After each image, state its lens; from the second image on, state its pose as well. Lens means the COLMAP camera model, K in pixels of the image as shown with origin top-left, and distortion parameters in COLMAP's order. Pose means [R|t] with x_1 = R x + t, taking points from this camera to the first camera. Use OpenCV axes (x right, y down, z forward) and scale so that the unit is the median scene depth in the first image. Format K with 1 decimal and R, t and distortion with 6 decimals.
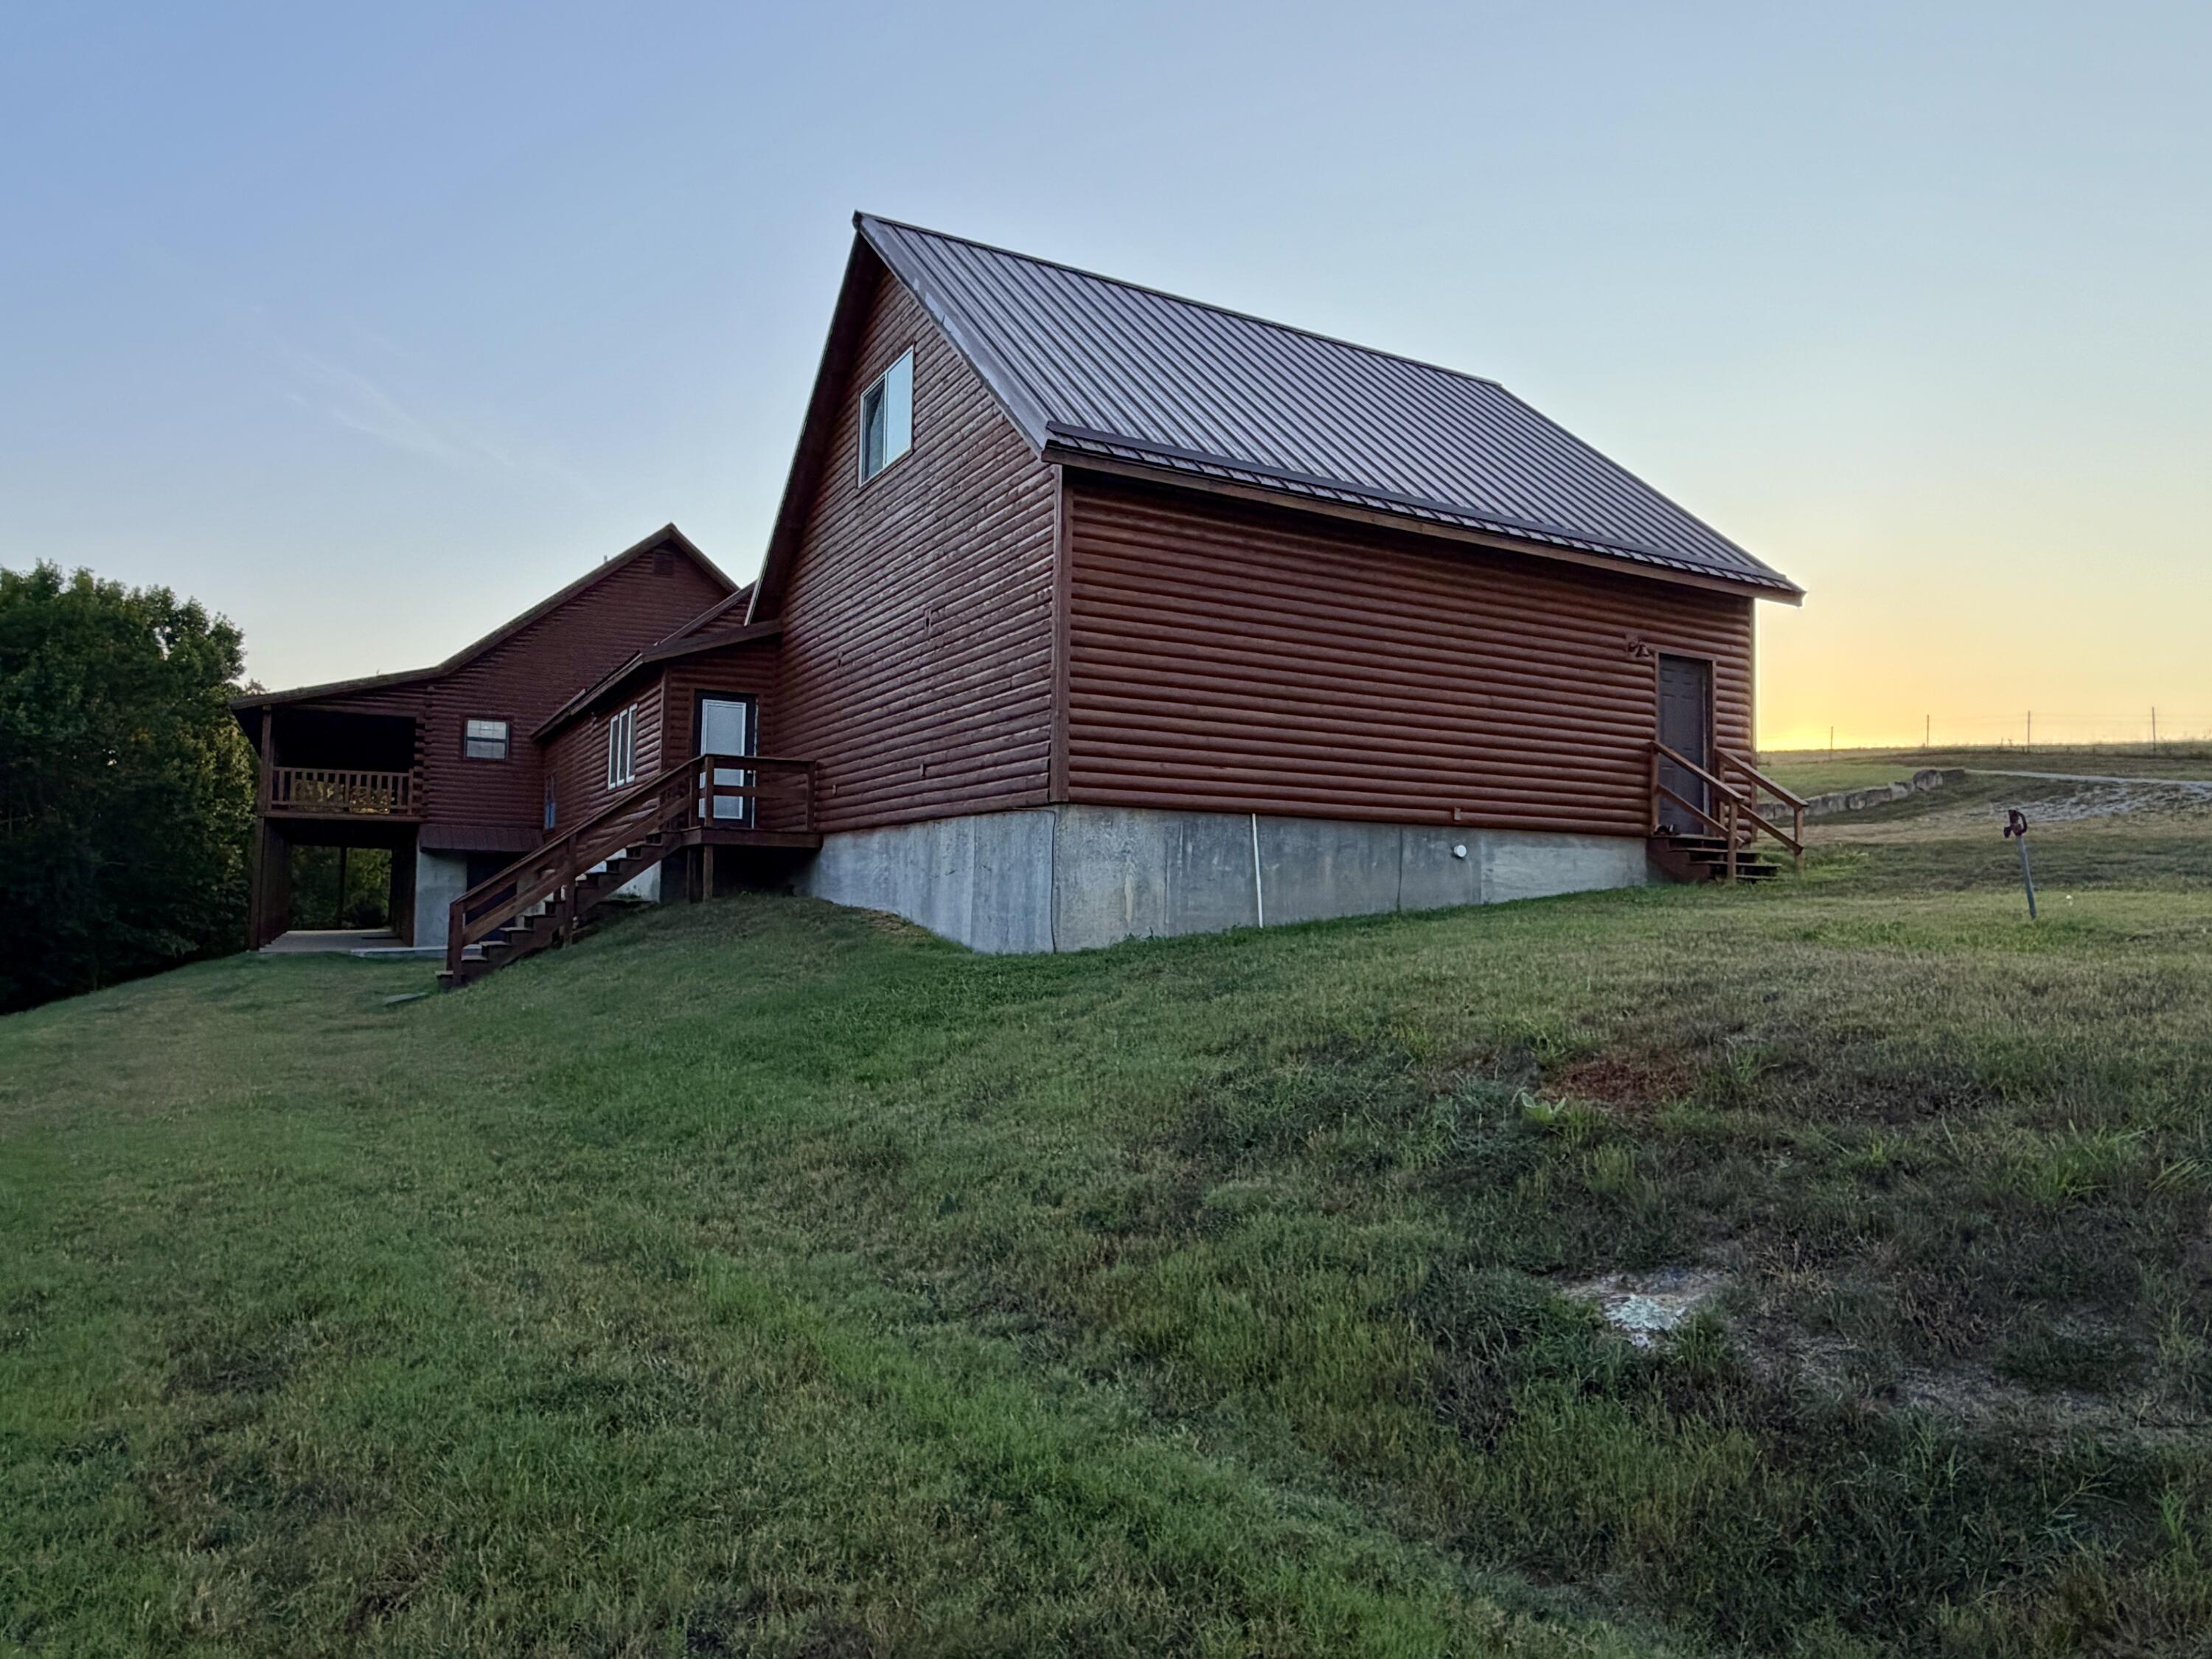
lens RADIAL K [[1371.2, 0, 1106.0], [0, 1371.2, 829.5], [0, 0, 1]] dist [0.000620, -0.000258]
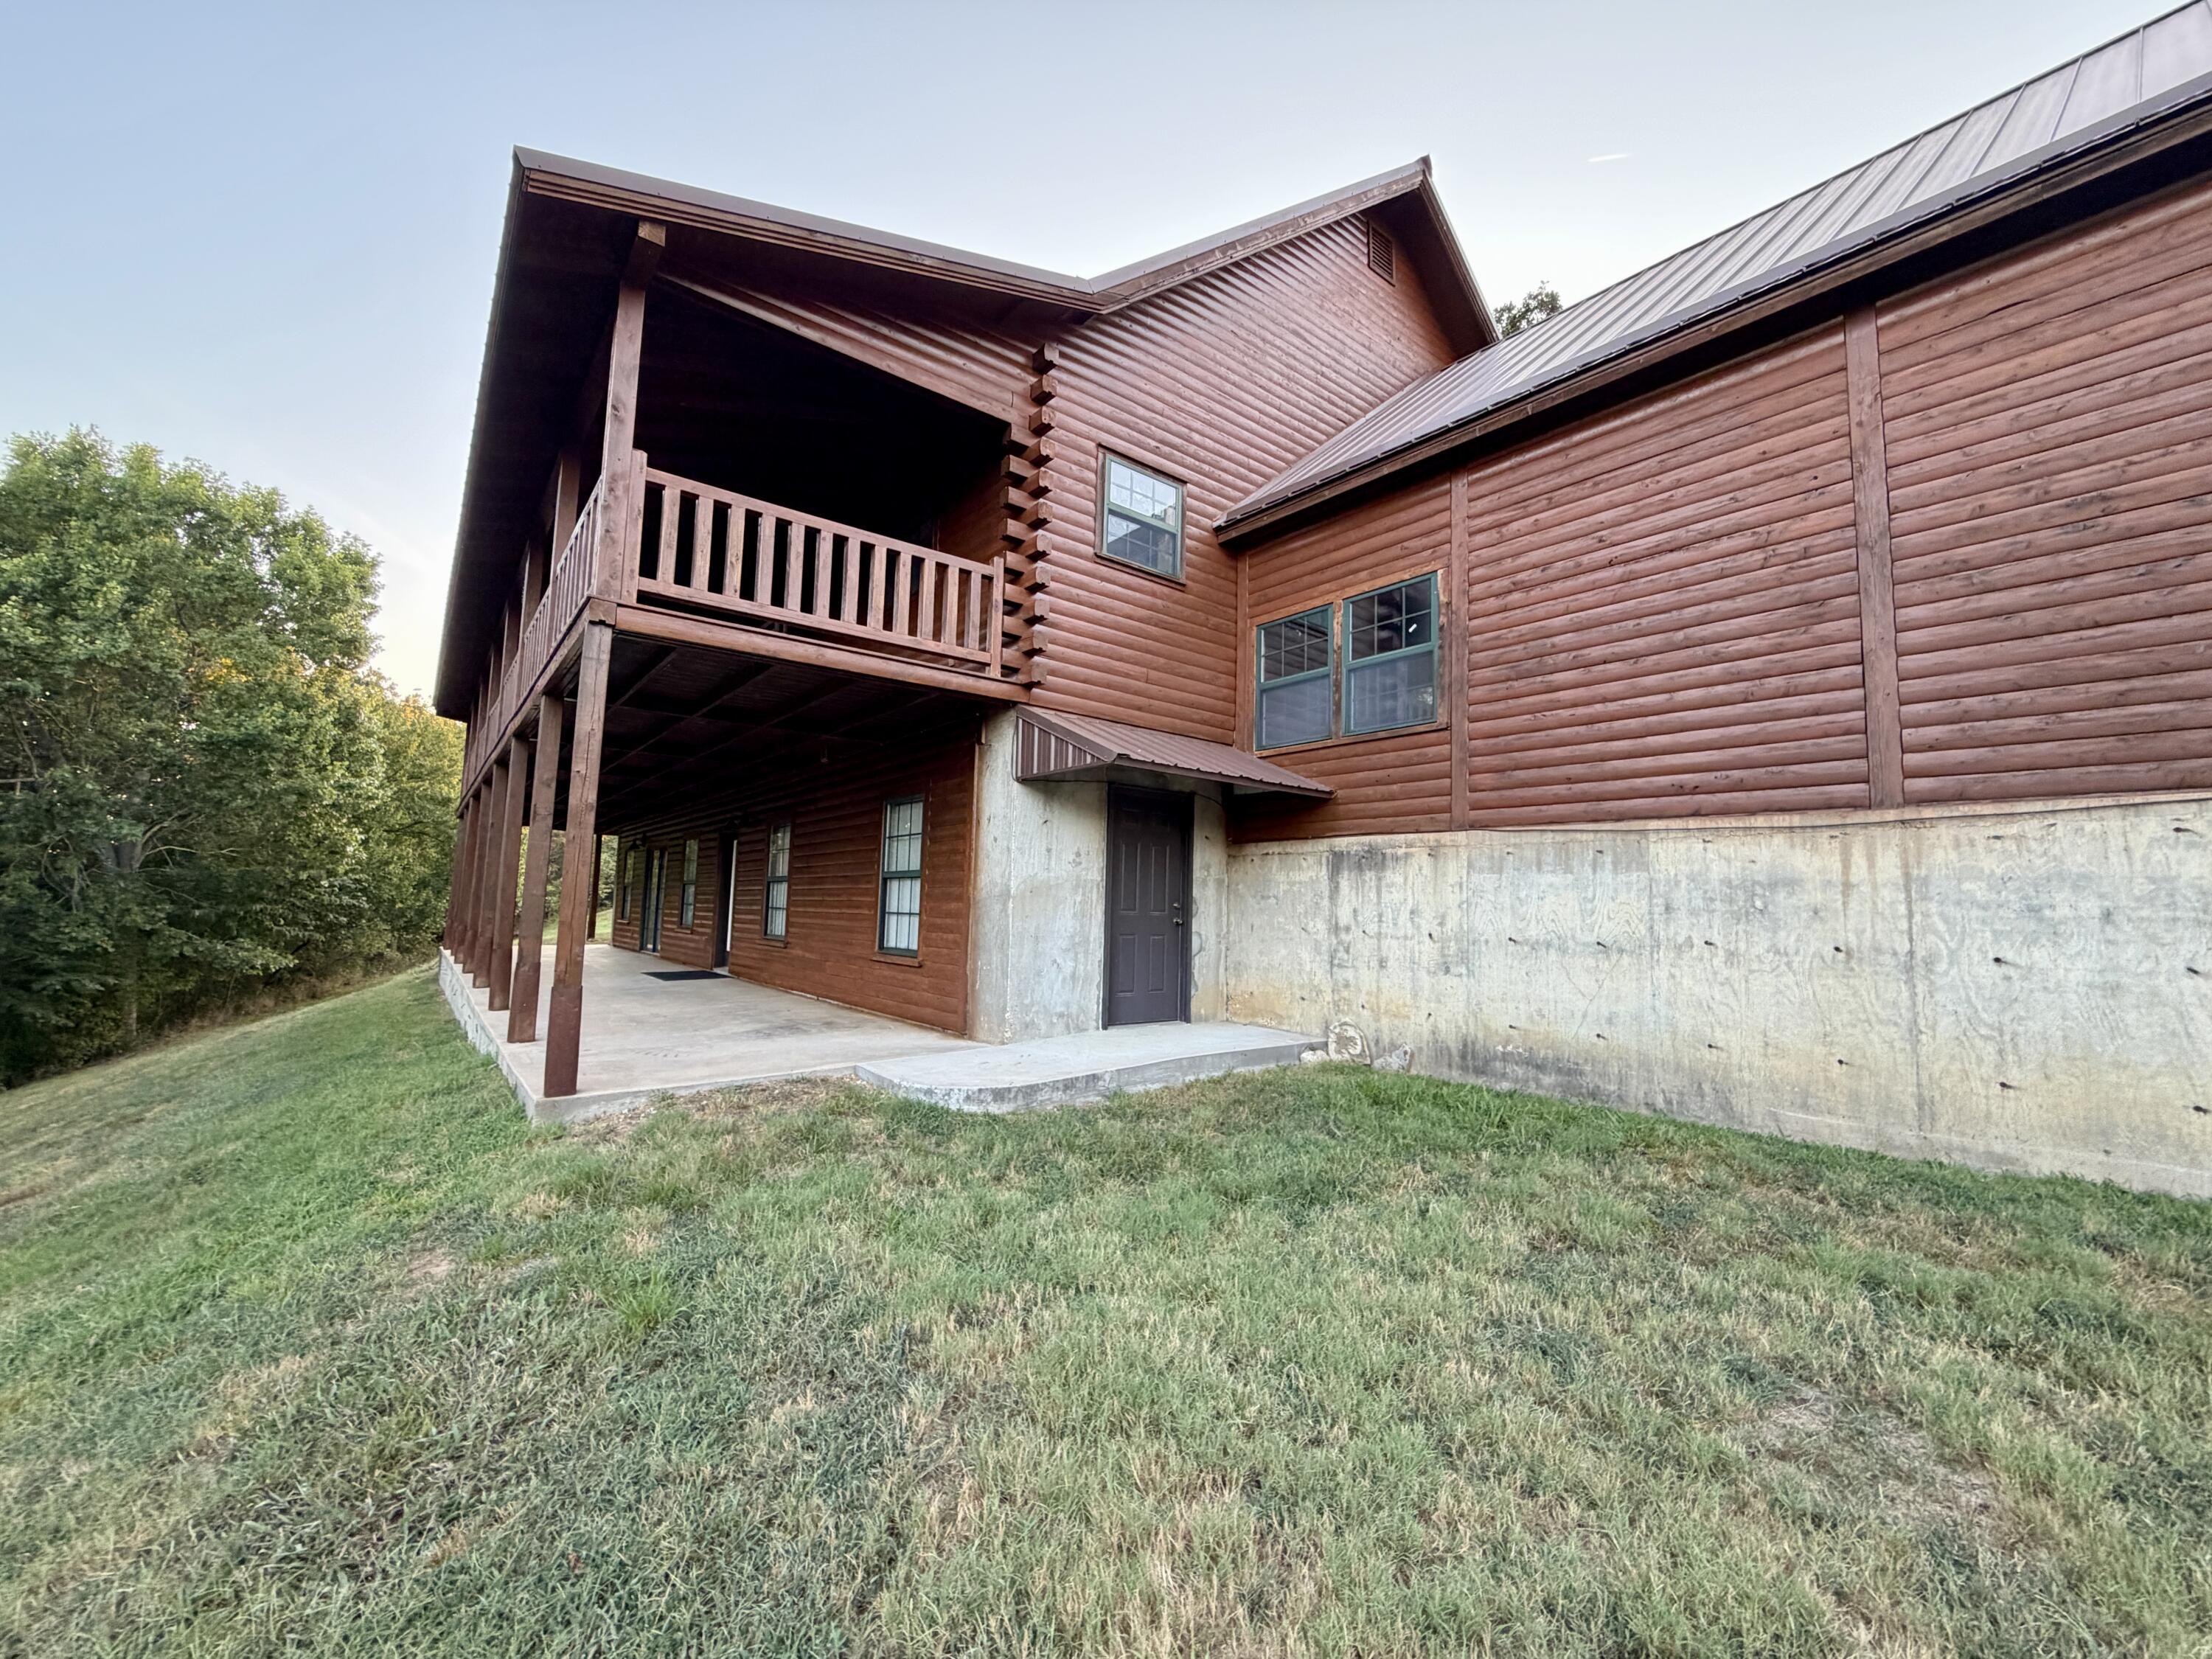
lens RADIAL K [[885.4, 0, 1102.7], [0, 885.4, 828.5], [0, 0, 1]] dist [-0.000455, 0.000143]
pose [[0.987342, 0.022691, 0.156975, -0.343284], [-0.017490, 0.999254, -0.034433, 0.024472], [-0.157639, 0.031252, 0.987002, 0.508498]]
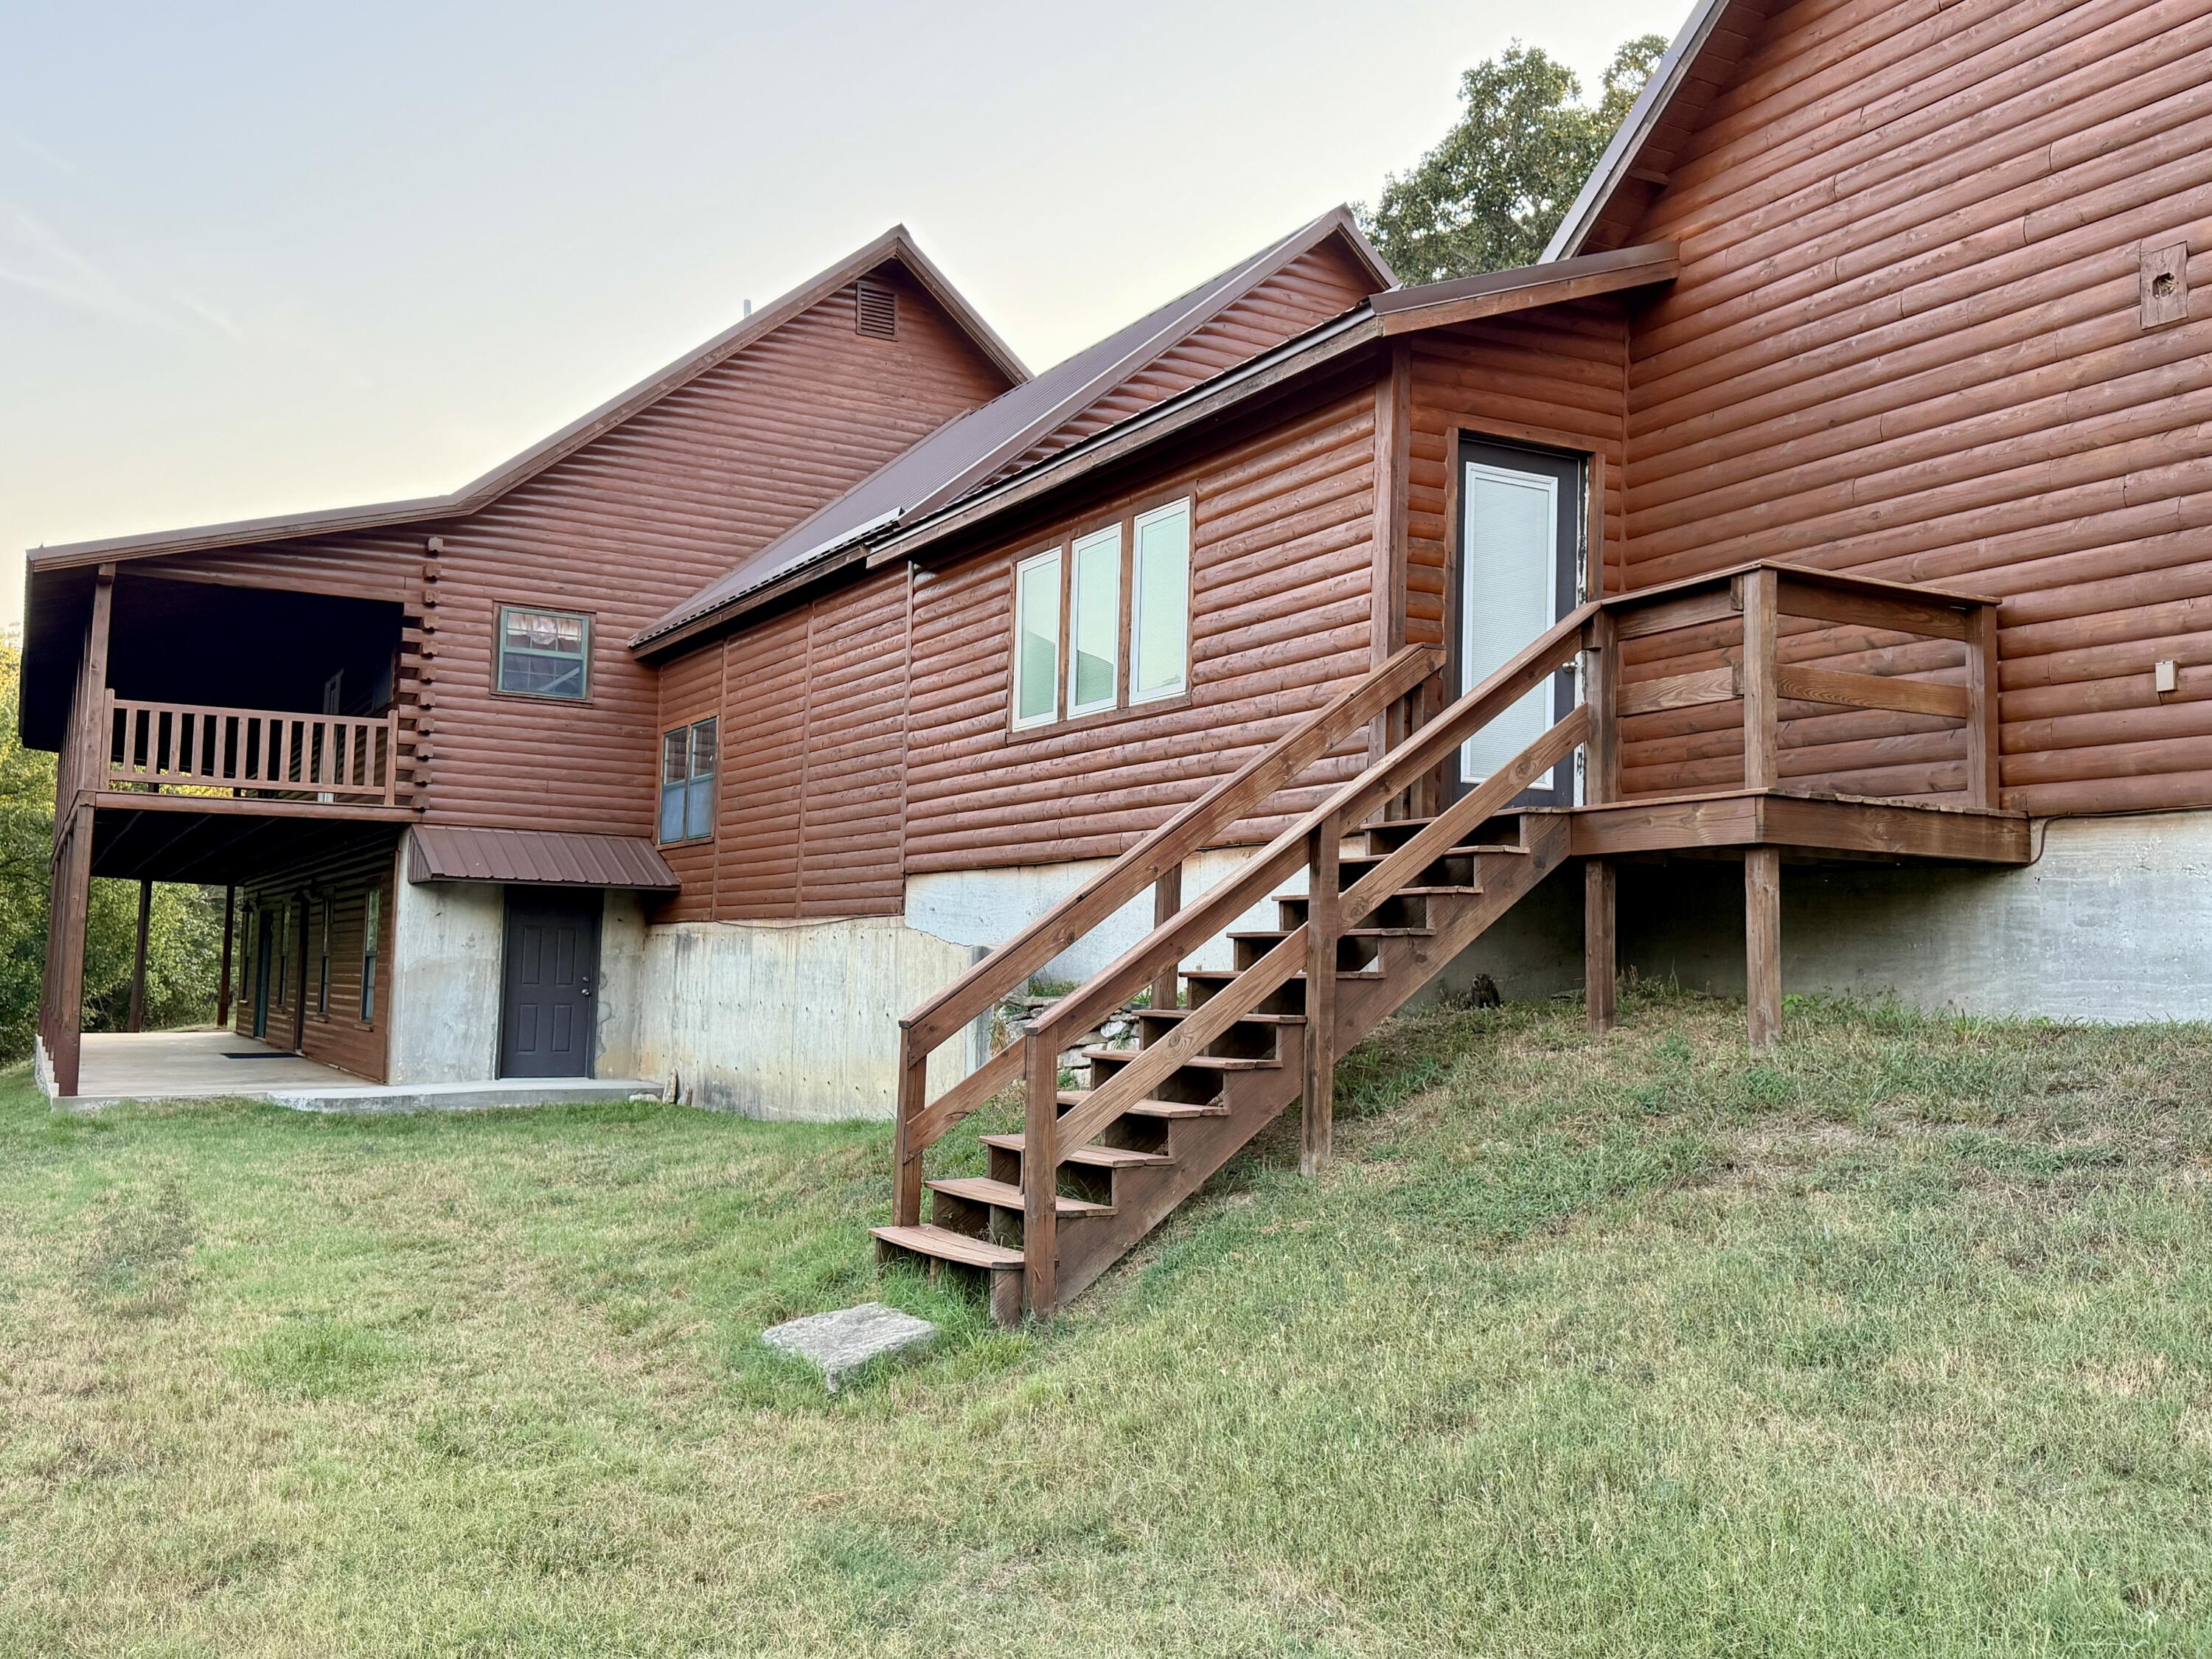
lens RADIAL K [[1962.4, 0, 1110.7], [0, 1962.4, 833.6], [0, 0, 1]] dist [0.176791, -0.361421]
pose [[0.999956, 0.006538, -0.006794, -0.168151], [-0.006665, 0.999800, -0.018850, 0.006706], [0.006670, 0.018894, 0.999799, 0.205462]]
